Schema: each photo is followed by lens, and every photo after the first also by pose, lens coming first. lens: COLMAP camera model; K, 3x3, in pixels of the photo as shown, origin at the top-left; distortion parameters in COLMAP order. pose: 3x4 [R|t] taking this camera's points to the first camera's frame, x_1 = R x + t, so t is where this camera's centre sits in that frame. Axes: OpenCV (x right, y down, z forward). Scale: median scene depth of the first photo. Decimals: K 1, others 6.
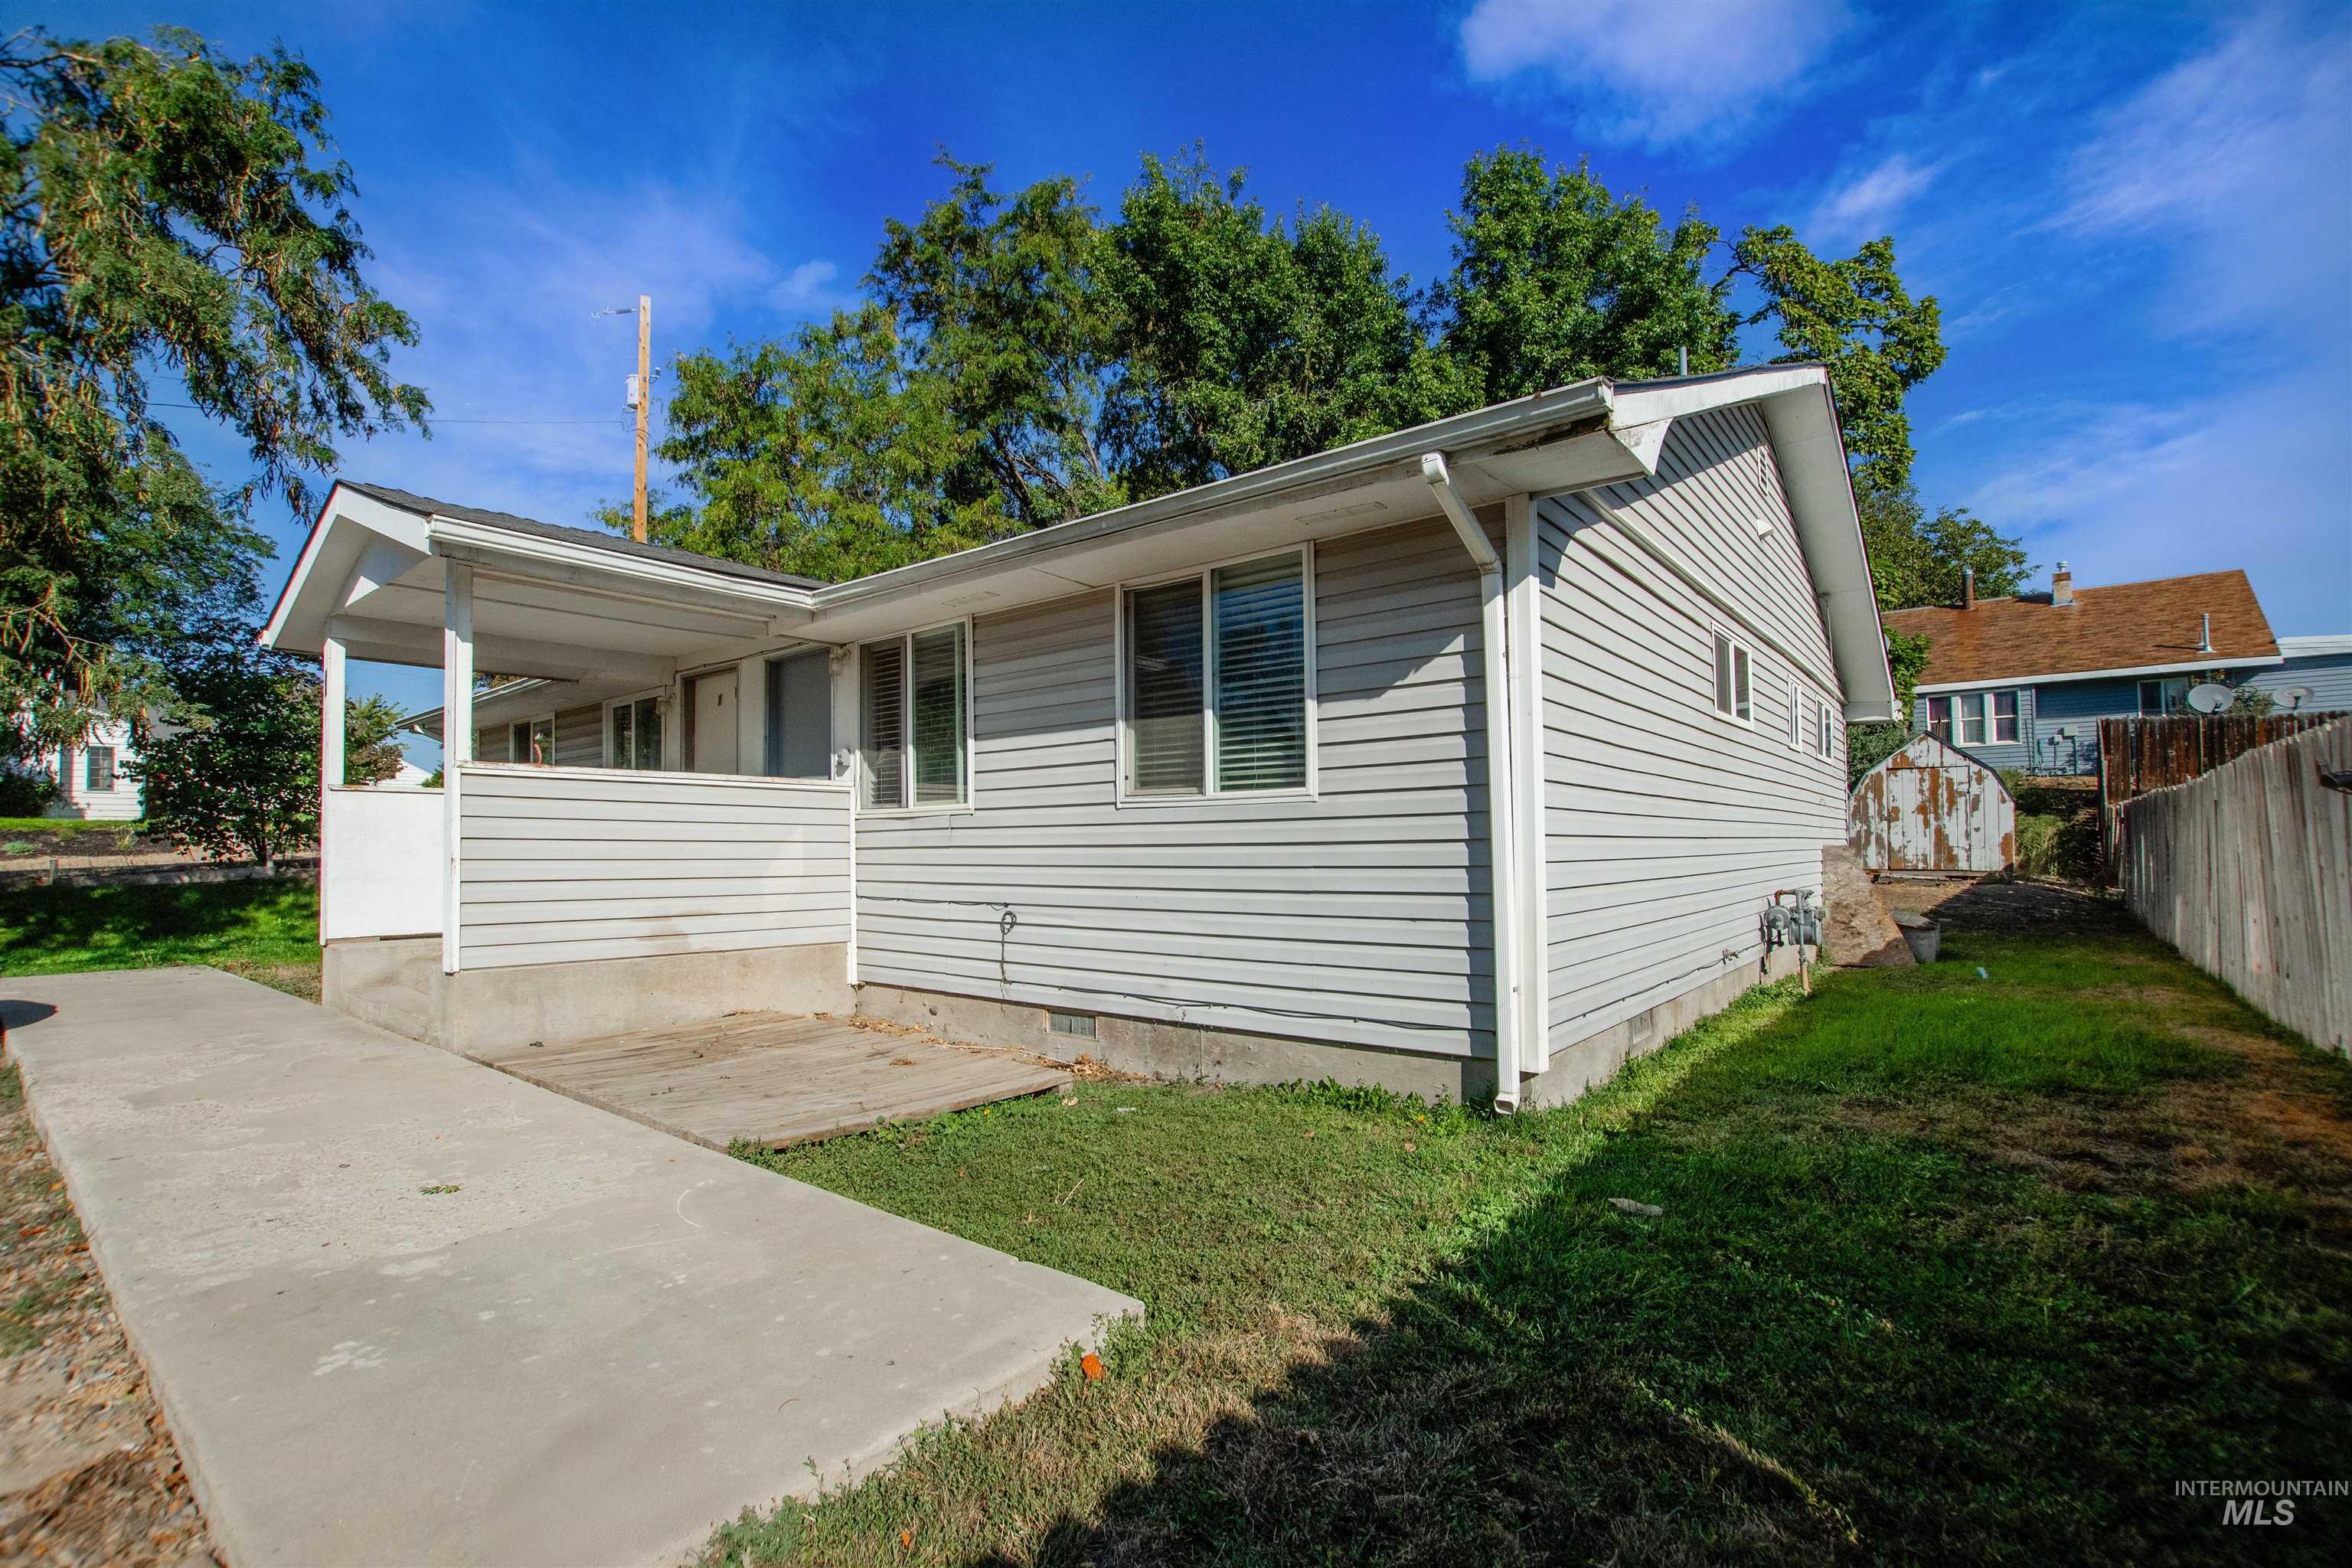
lens RADIAL K [[1069.7, 0, 1172.6], [0, 1069.7, 815.4], [0, 0, 1]] dist [0.008754, -0.005086]
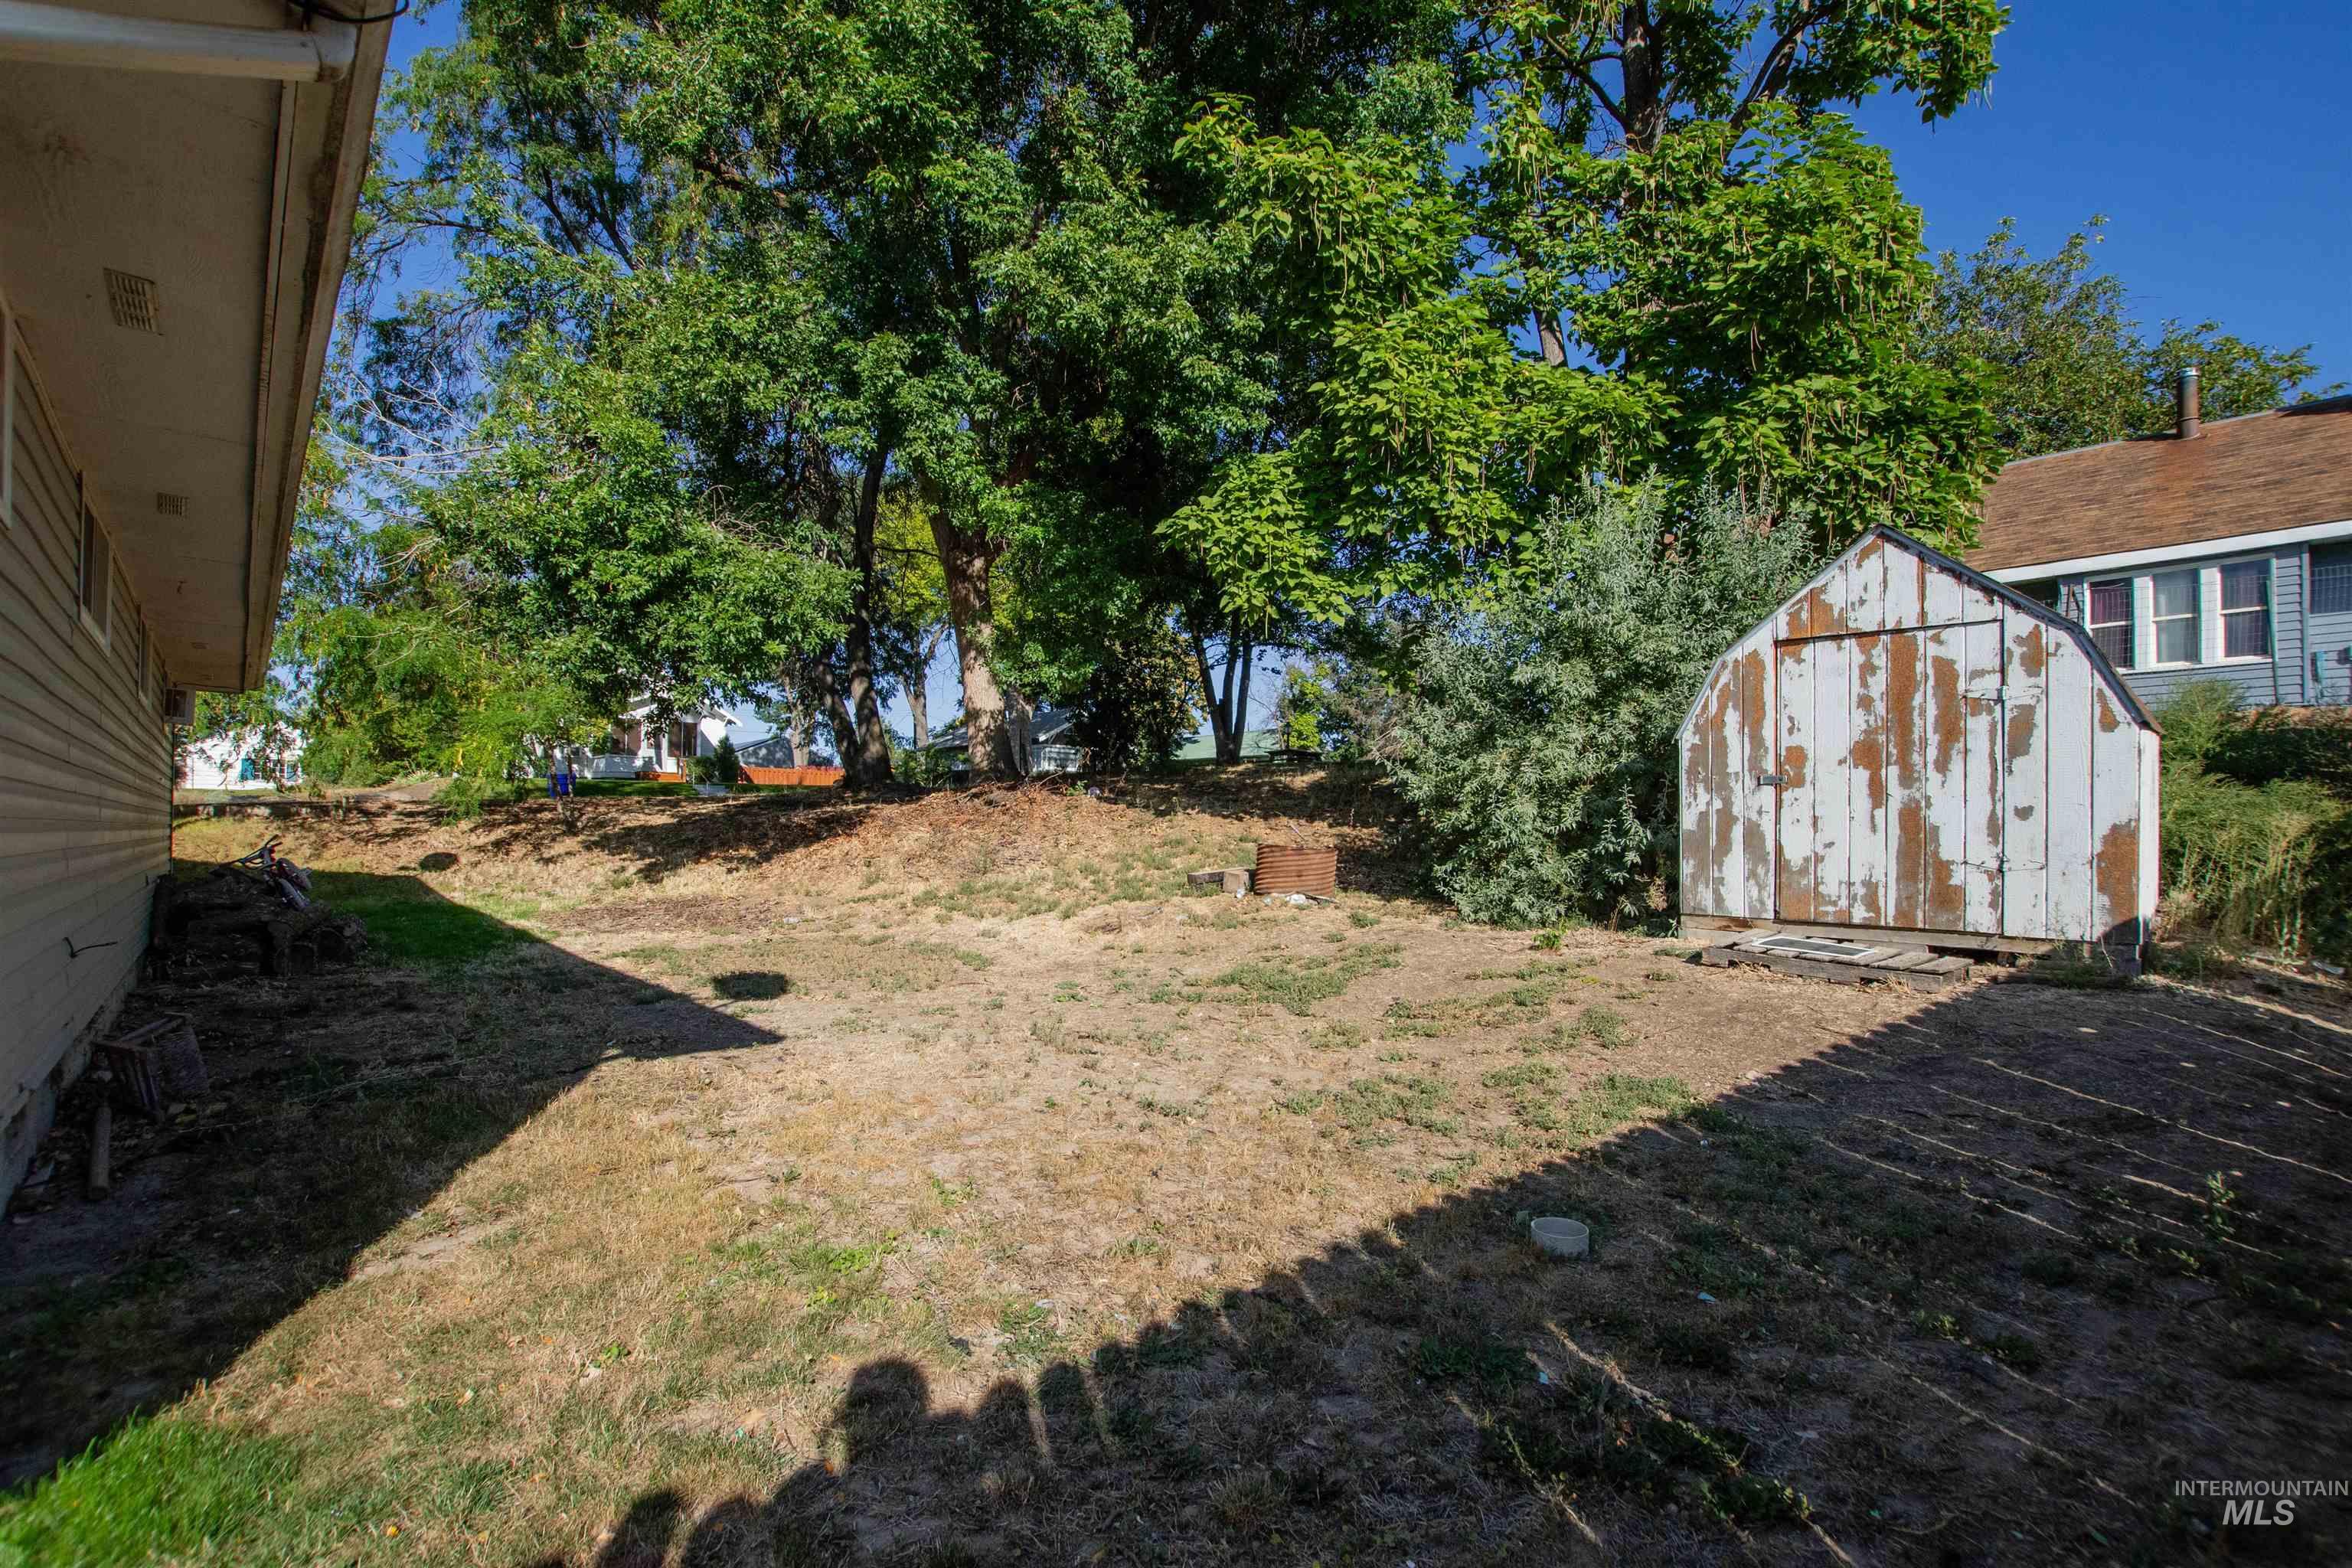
lens RADIAL K [[1069.7, 0, 1172.6], [0, 1069.7, 815.4], [0, 0, 1]] dist [0.008754, -0.005086]
pose [[0.987849, 0.017126, -0.154471, 0.526405], [-0.014849, 0.999764, 0.015887, 0.012338], [0.154706, -0.013401, 0.987870, 0.615293]]
